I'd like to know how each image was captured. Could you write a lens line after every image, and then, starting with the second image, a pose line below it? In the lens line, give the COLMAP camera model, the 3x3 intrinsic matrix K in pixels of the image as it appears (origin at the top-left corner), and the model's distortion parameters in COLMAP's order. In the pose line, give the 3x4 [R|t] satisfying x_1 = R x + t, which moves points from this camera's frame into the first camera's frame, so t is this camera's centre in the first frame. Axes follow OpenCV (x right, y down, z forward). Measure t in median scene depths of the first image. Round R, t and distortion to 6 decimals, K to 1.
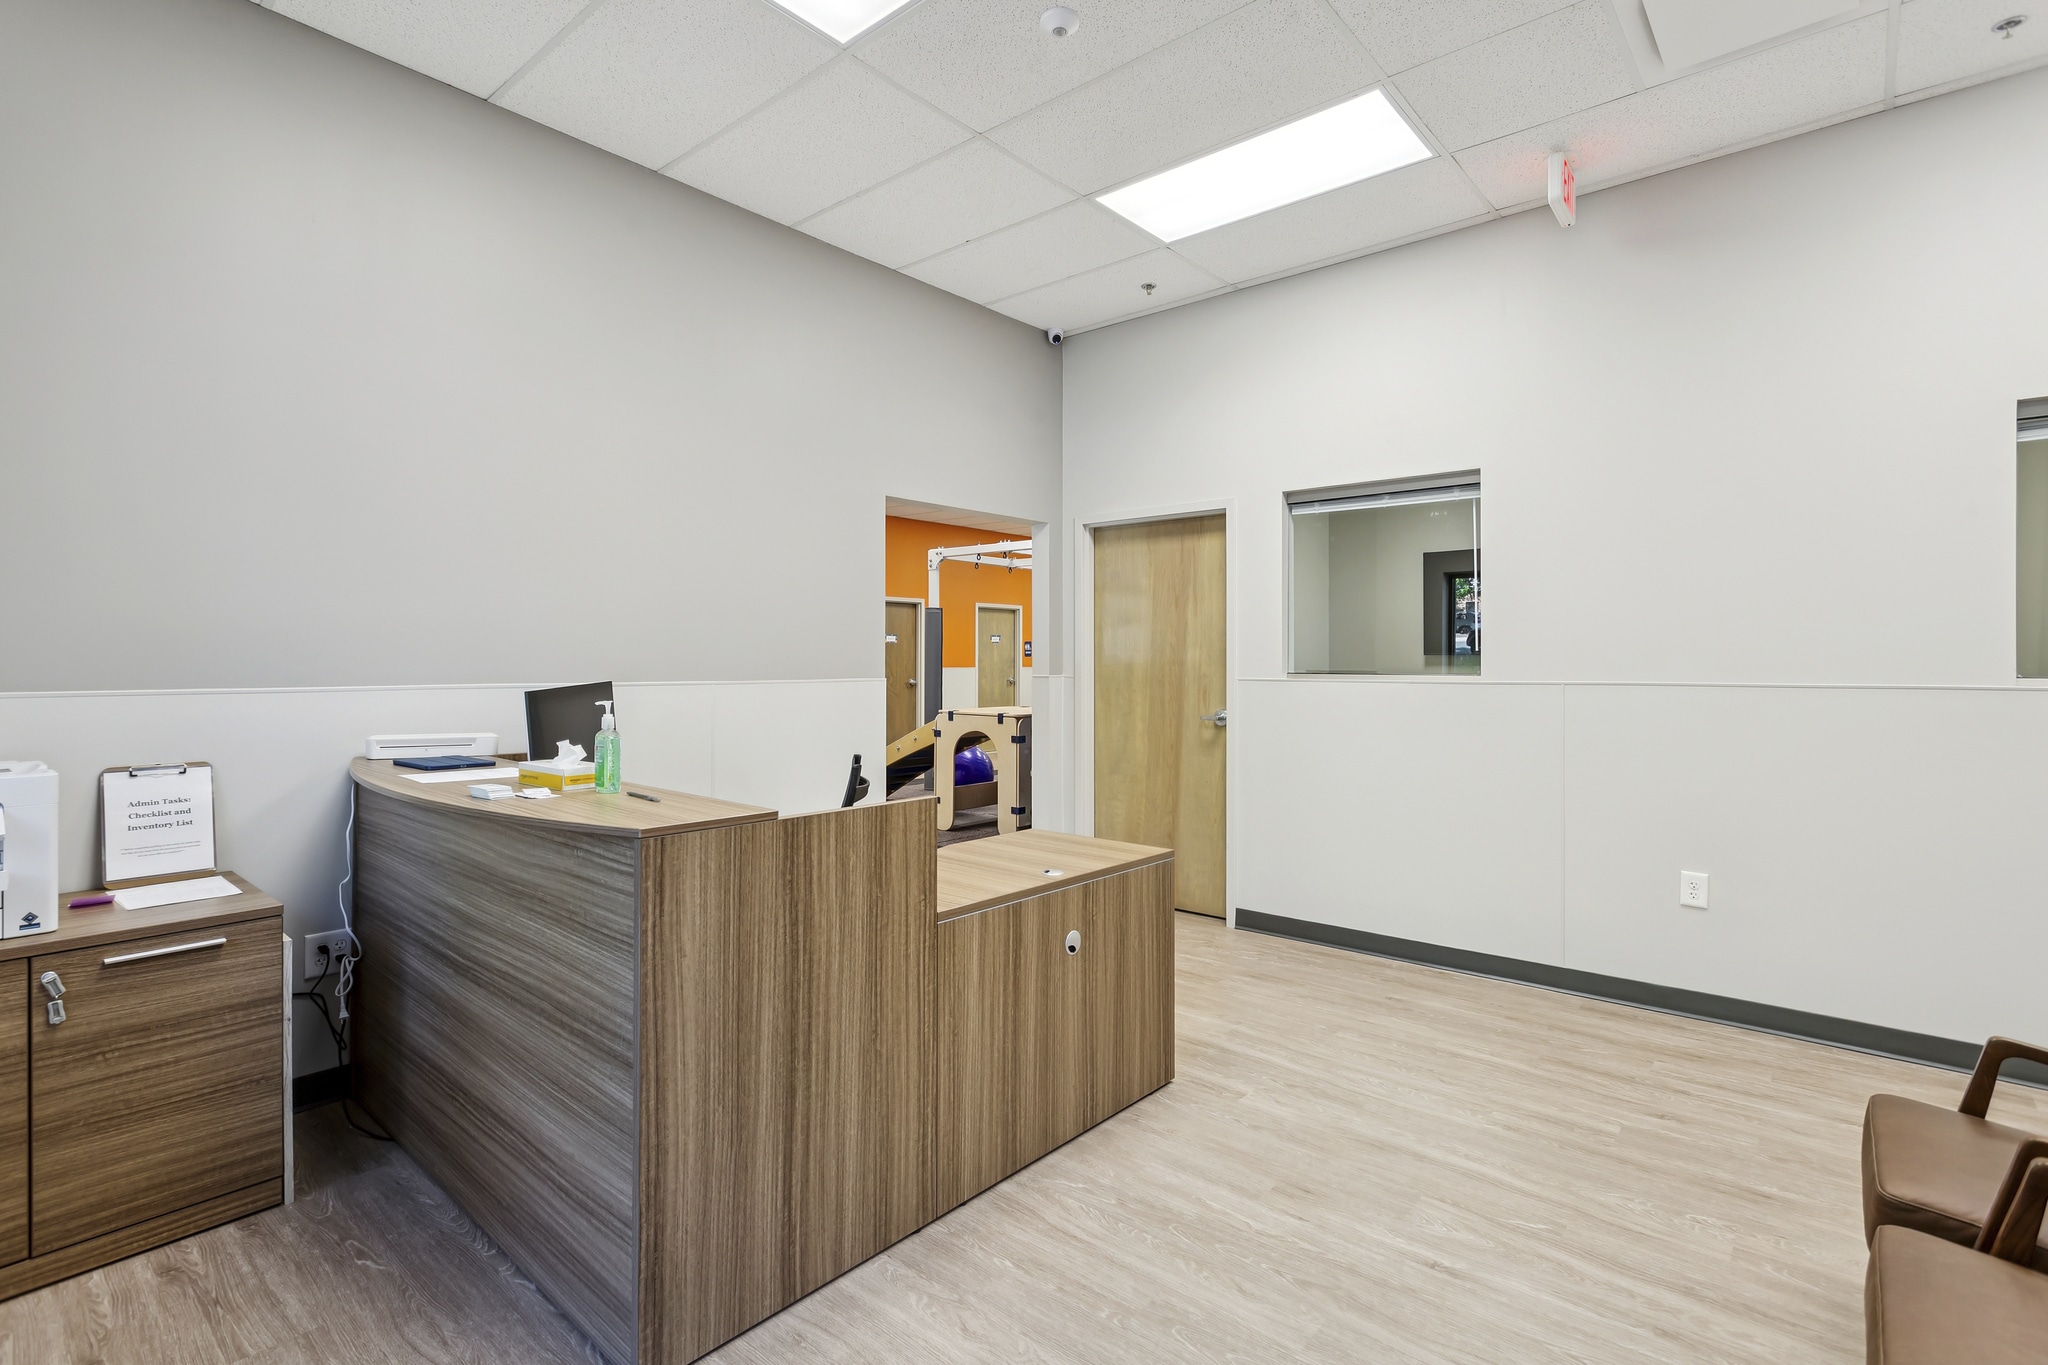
lens RADIAL K [[990.5, 0, 1022.0], [0, 990.5, 672.2], [0, 0, 1]] dist [0.000528, 0.000074]
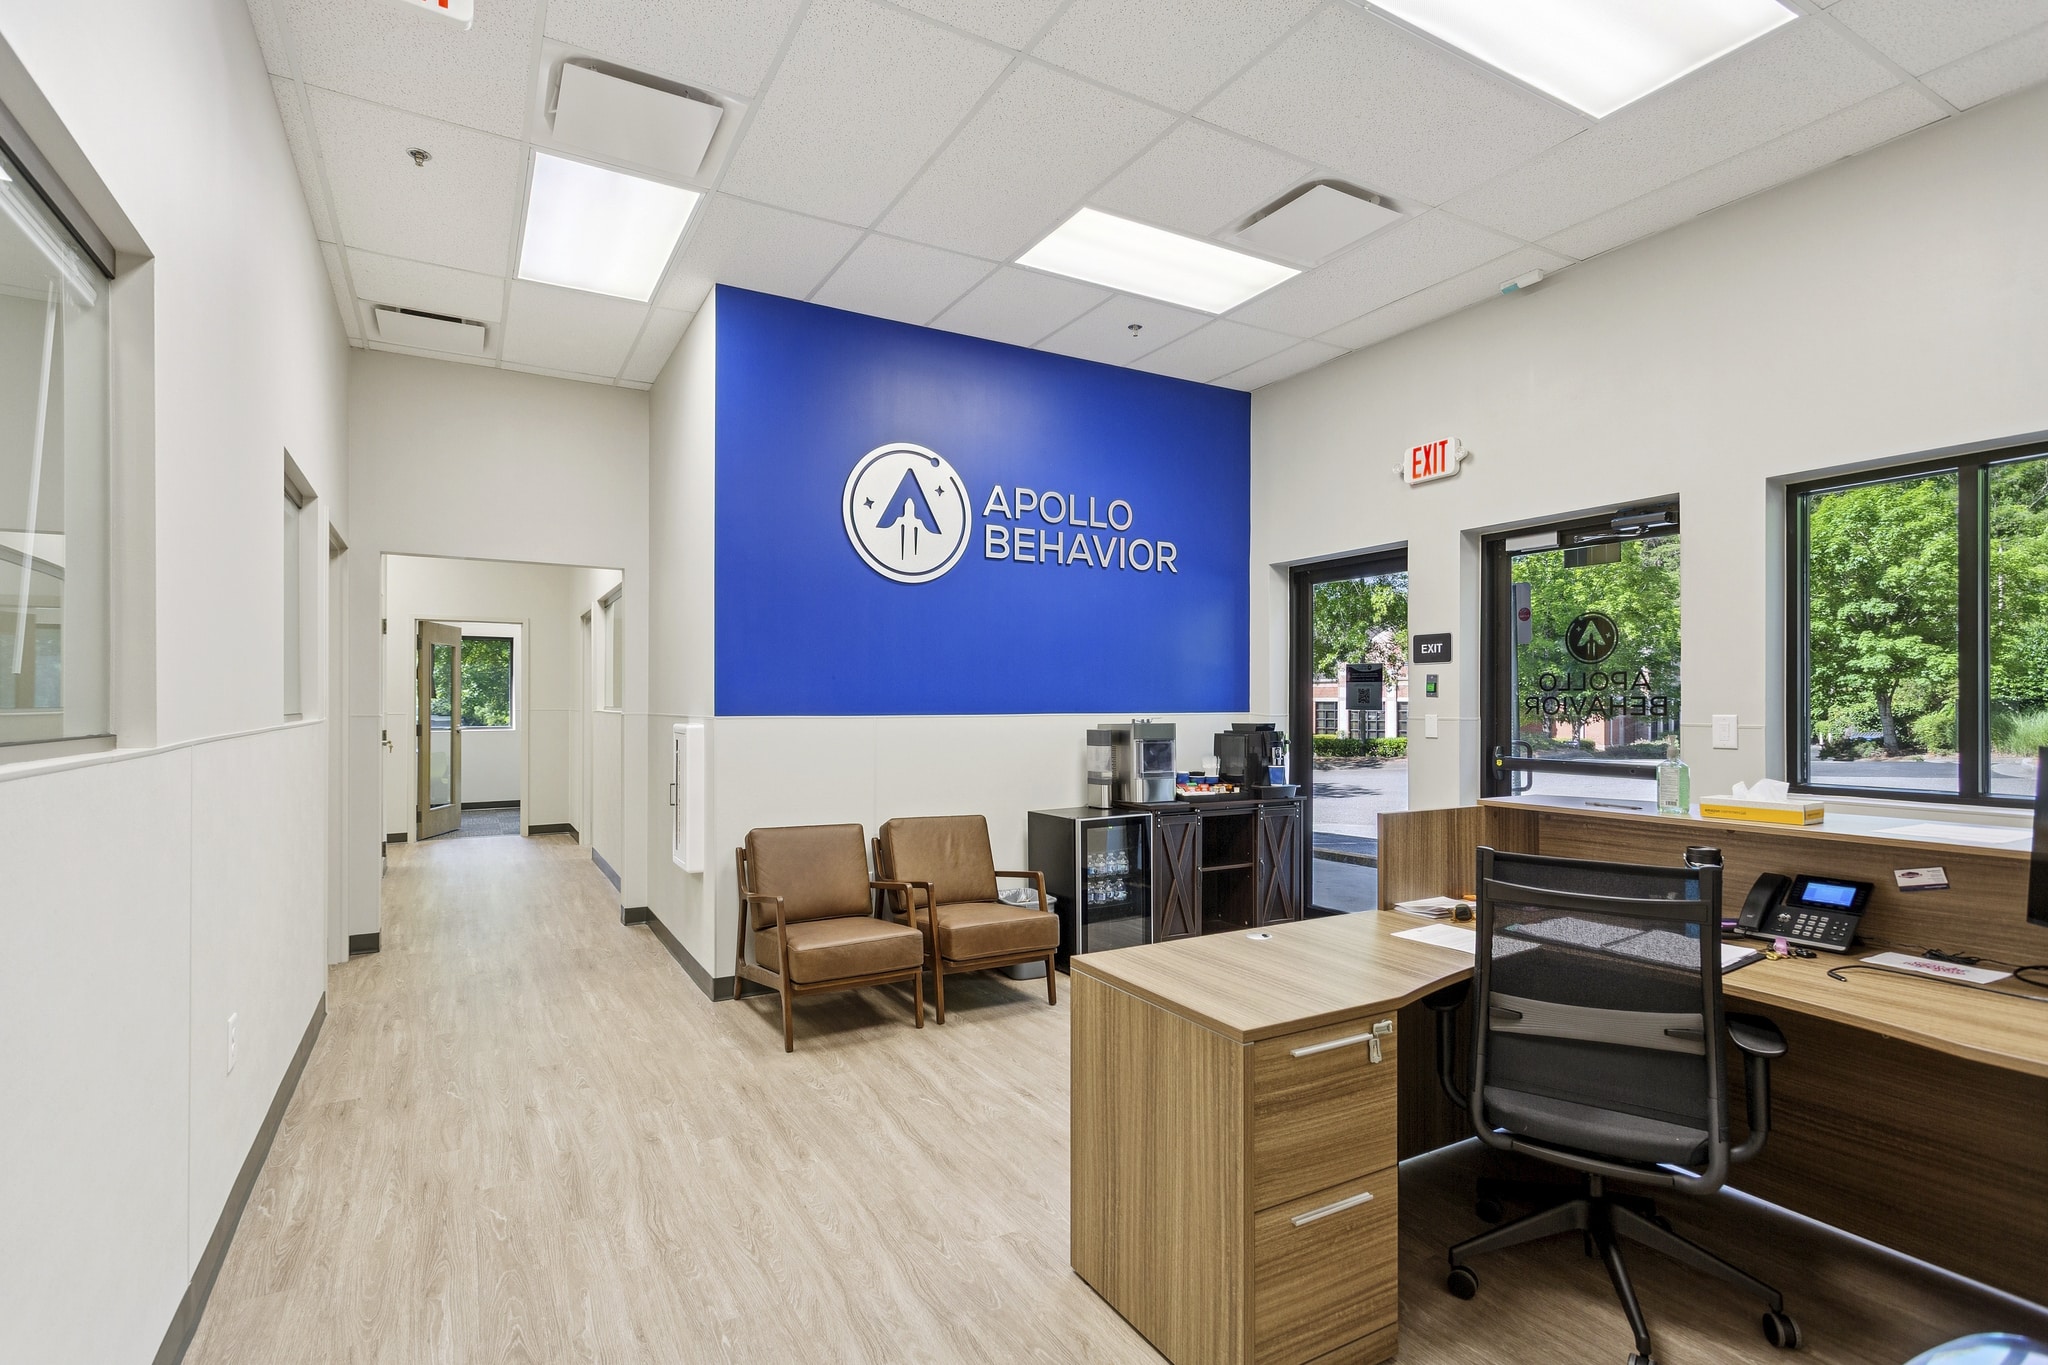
lens RADIAL K [[990.5, 0, 1023.9], [0, 990.5, 690.8], [0, 0, 1]] dist [0.000528, 0.000074]
pose [[-0.946540, 0.003001, 0.322572, -0.059676], [0.003292, 0.999995, 0.000358, -0.022169], [-0.322569, 0.001401, -0.946545, 1.928016]]
